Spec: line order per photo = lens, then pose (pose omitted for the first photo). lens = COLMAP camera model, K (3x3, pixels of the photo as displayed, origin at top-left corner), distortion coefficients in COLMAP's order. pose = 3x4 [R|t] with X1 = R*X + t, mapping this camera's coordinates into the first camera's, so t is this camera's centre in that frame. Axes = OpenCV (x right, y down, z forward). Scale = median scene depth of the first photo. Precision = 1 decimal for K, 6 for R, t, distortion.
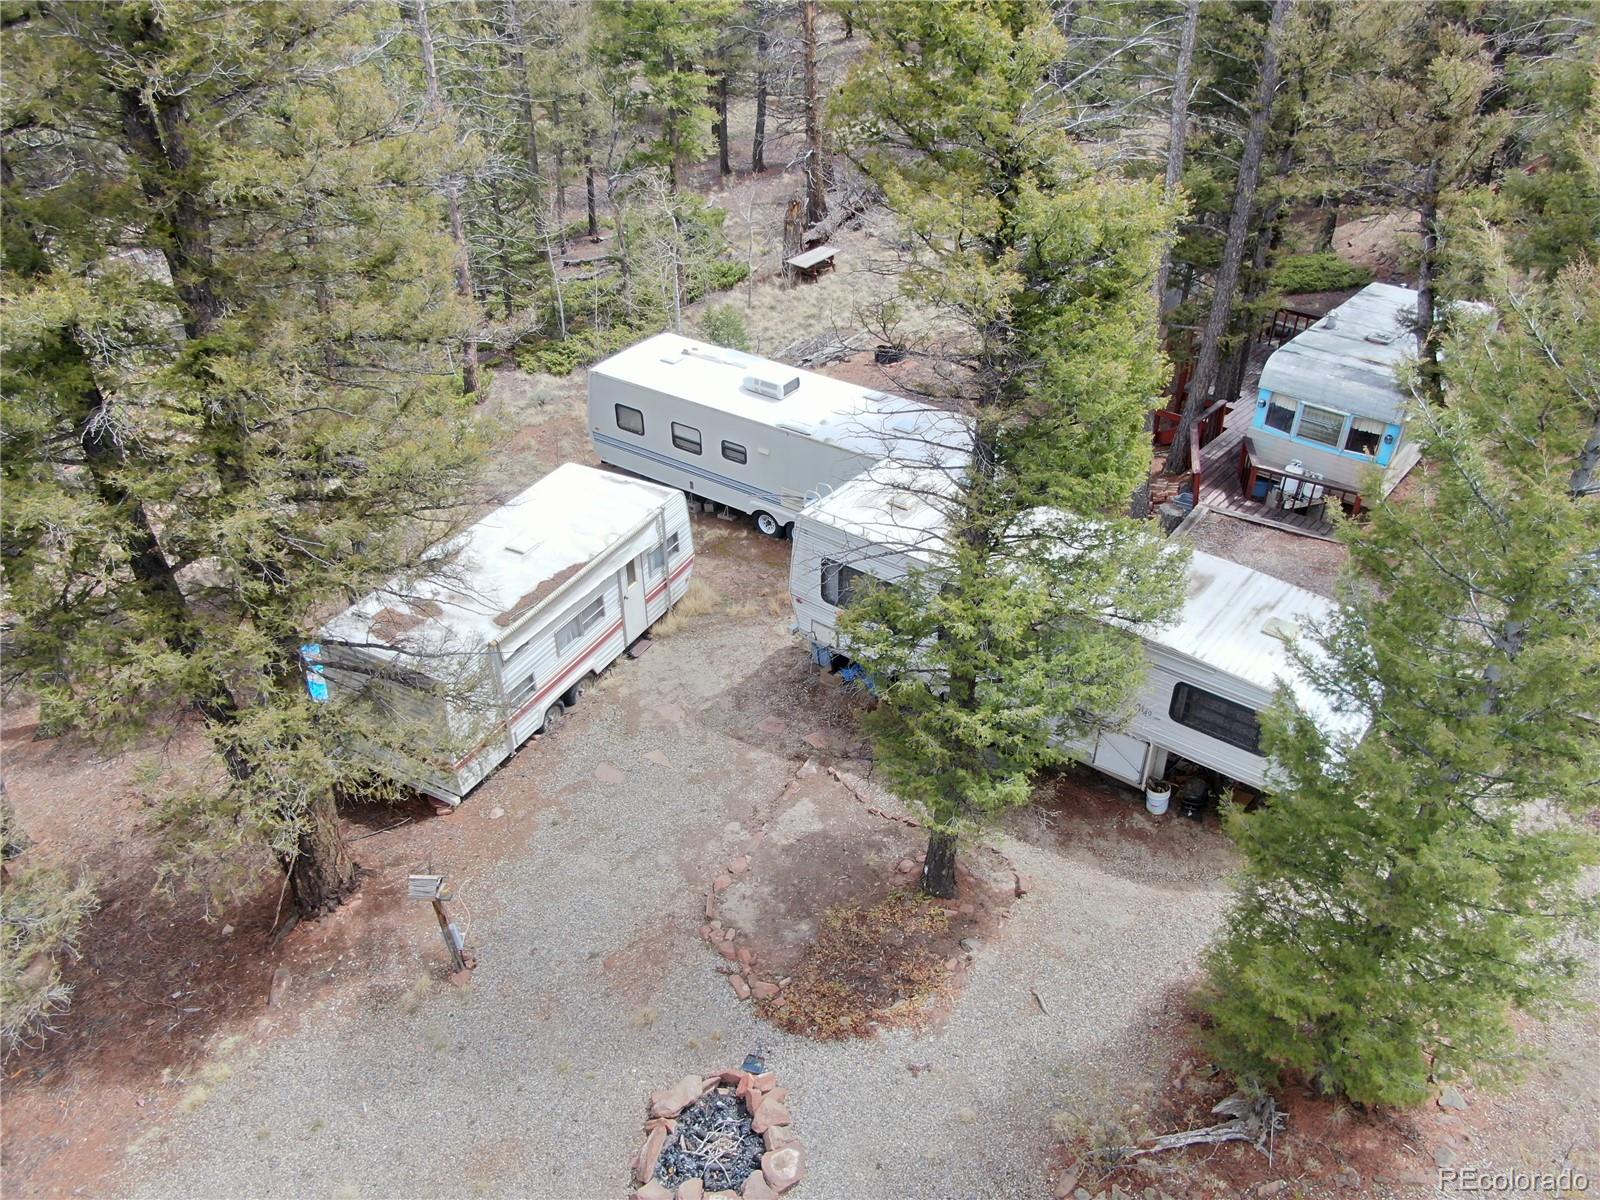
lens RADIAL K [[1099.7, 0, 803.3], [0, 1099.7, 590.3], [0, 0, 1]] dist [-0.027108, -0.002614]
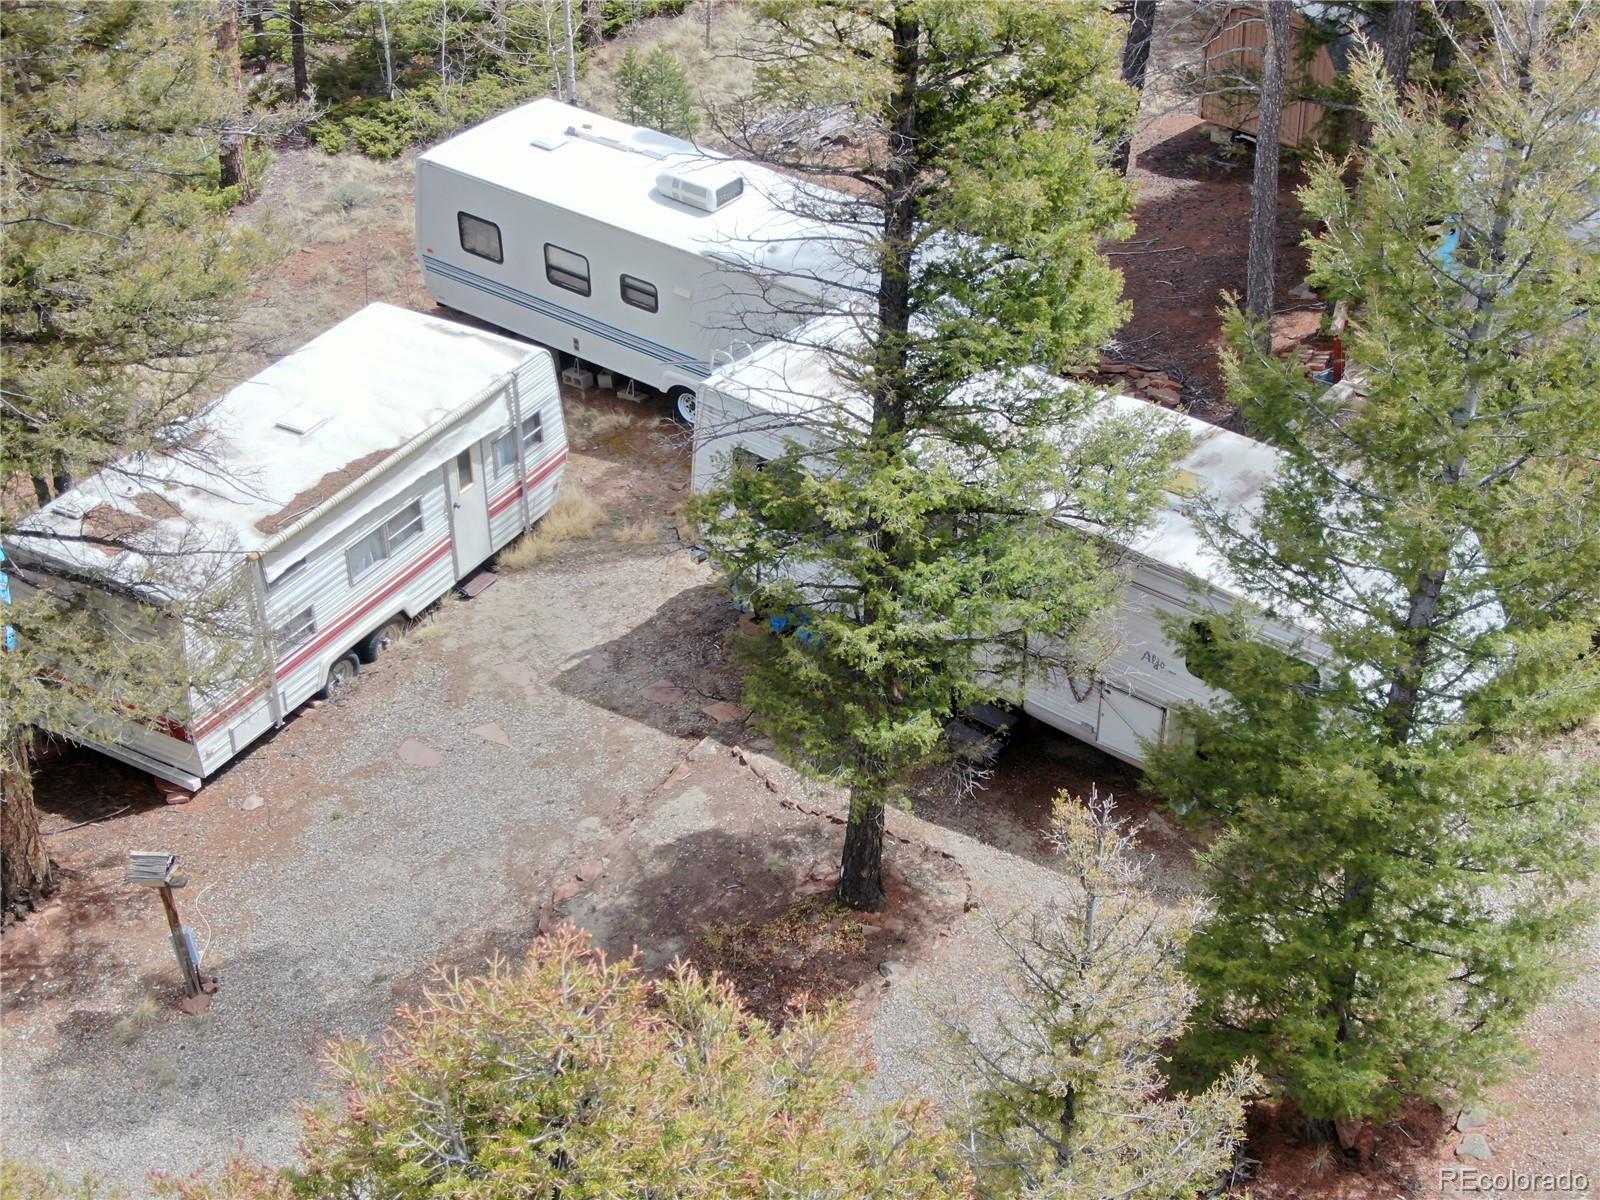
lens RADIAL K [[2234.7, 0, 823.5], [0, 2234.7, 601.8], [0, 0, 1]] dist [0.298058, -1.532002]
pose [[0.999037, 0.022949, -0.037395, 0.131498], [-0.022724, 0.999721, 0.006423, 0.058620], [0.037532, -0.005567, 0.999280, -0.417674]]
